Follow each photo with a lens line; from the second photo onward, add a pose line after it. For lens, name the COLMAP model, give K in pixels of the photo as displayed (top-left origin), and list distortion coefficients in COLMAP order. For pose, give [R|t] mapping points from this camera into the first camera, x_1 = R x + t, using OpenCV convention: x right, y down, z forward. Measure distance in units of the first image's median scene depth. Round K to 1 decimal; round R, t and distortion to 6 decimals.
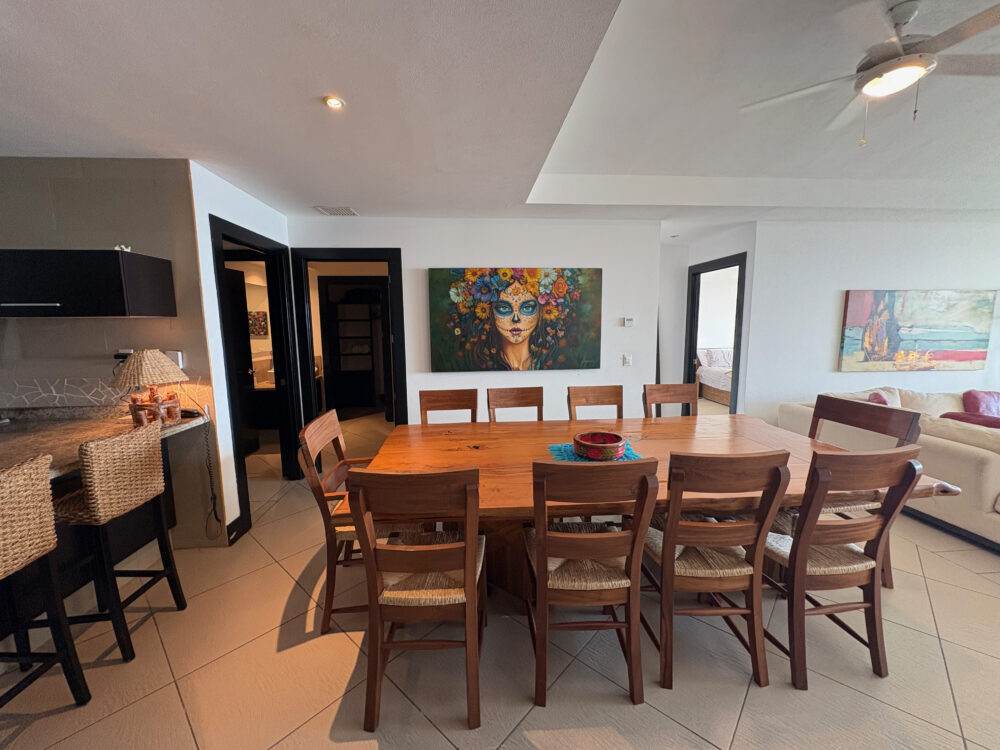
lens RADIAL K [[397.3, 0, 499.3], [0, 397.3, 373.9], [0, 0, 1]] dist [0.000625, 0.000181]
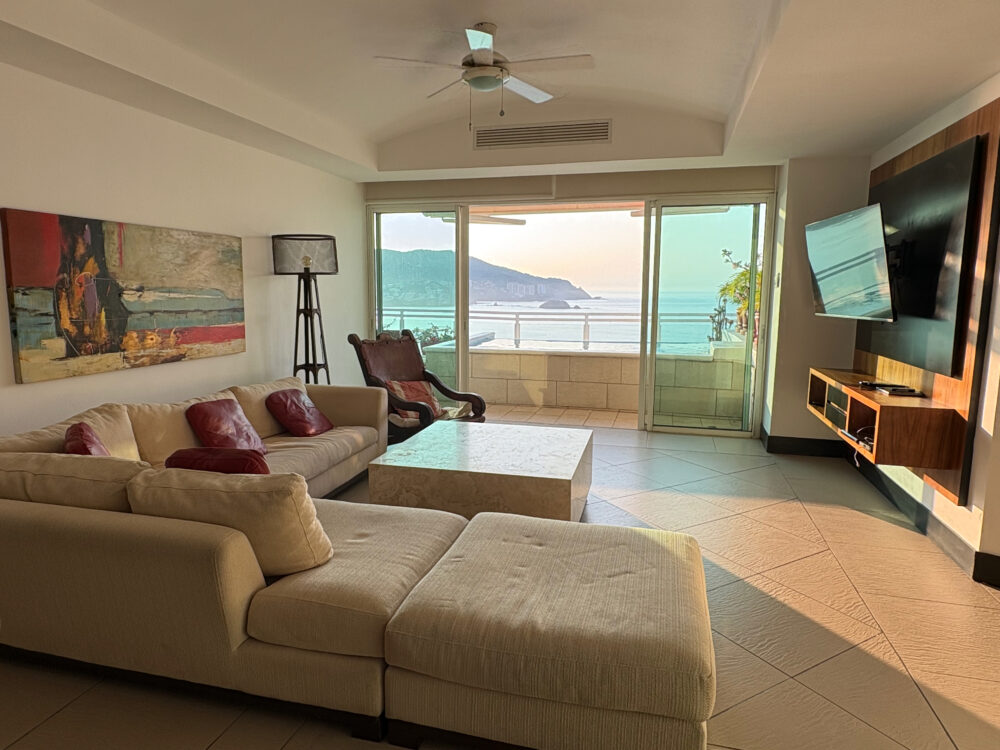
lens RADIAL K [[602.9, 0, 499.1], [0, 602.9, 367.5], [0, 0, 1]] dist [0.001139, 0.000933]
pose [[0.331470, -0.113850, 0.936571, 0.413713], [0.109479, 0.990628, 0.081674, -0.023129], [-0.937092, 0.075462, 0.340828, 0.249299]]
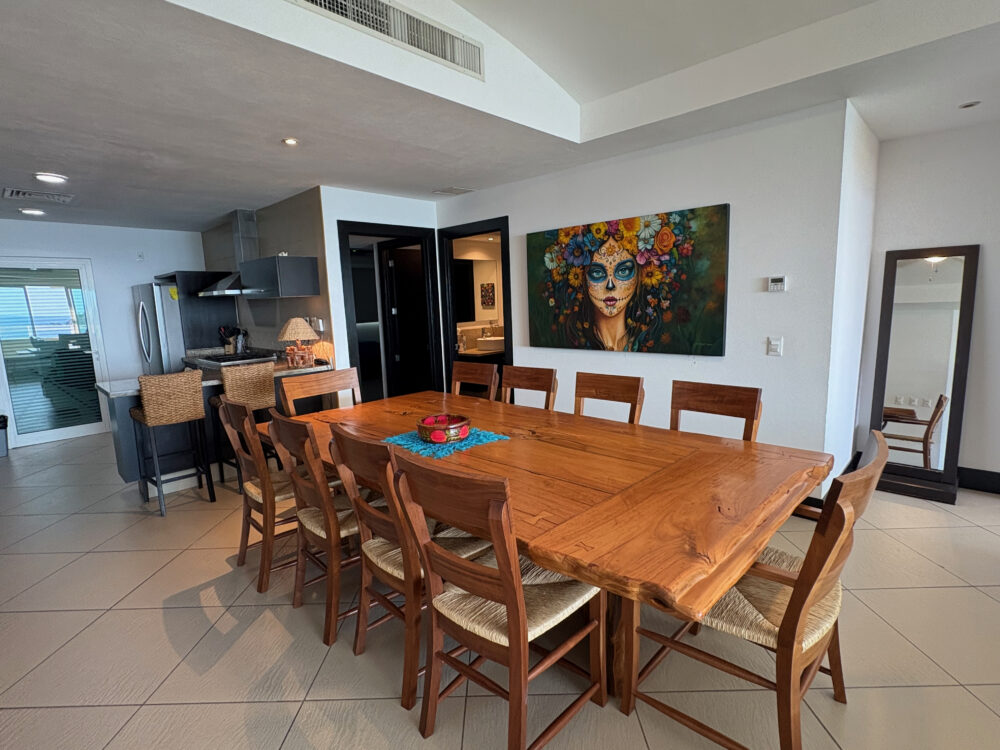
lens RADIAL K [[497.5, 0, 497.0], [0, 497.5, 371.5], [0, 0, 1]] dist [-0.000891, 0.000320]
pose [[0.665621, 0.095482, -0.740156, 0.639001], [-0.064093, 0.995431, 0.070774, -0.023510], [0.743532, 0.000331, 0.668700, 0.167659]]
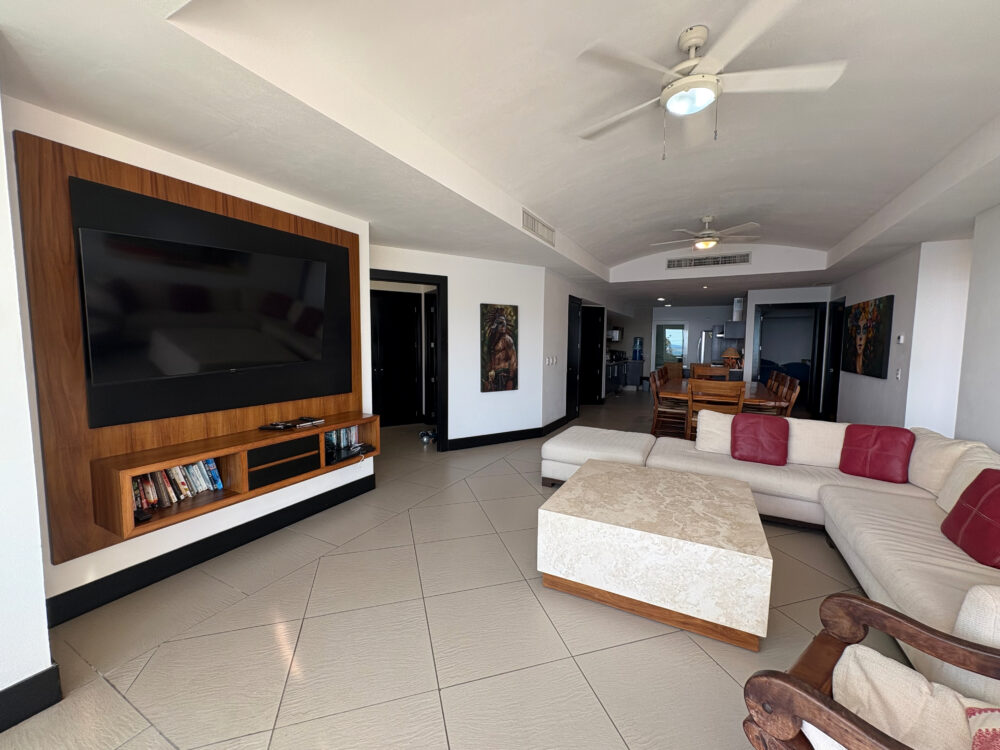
lens RADIAL K [[397.3, 0, 501.4], [0, 397.3, 373.7], [0, 0, 1]] dist [0.000625, 0.000181]
pose [[-0.531674, 0.073548, -0.843749, 1.919275], [-0.107991, 0.982204, 0.153666, -0.090183], [0.840036, 0.172818, -0.514270, 0.671217]]
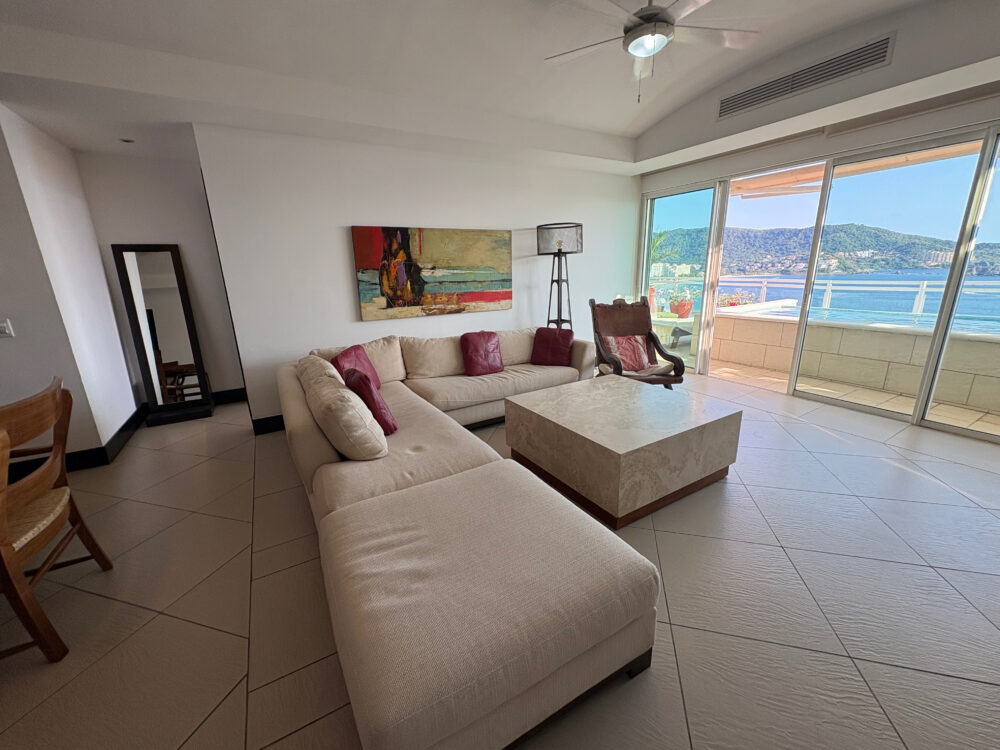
lens RADIAL K [[397.3, 0, 501.3], [0, 397.3, 372.5], [0, 0, 1]] dist [0.000625, 0.000181]
pose [[0.898815, -0.127819, 0.419277, 0.810924], [0.072677, 0.986756, 0.145020, 0.001990], [-0.432260, -0.099875, 0.896201, 0.055973]]
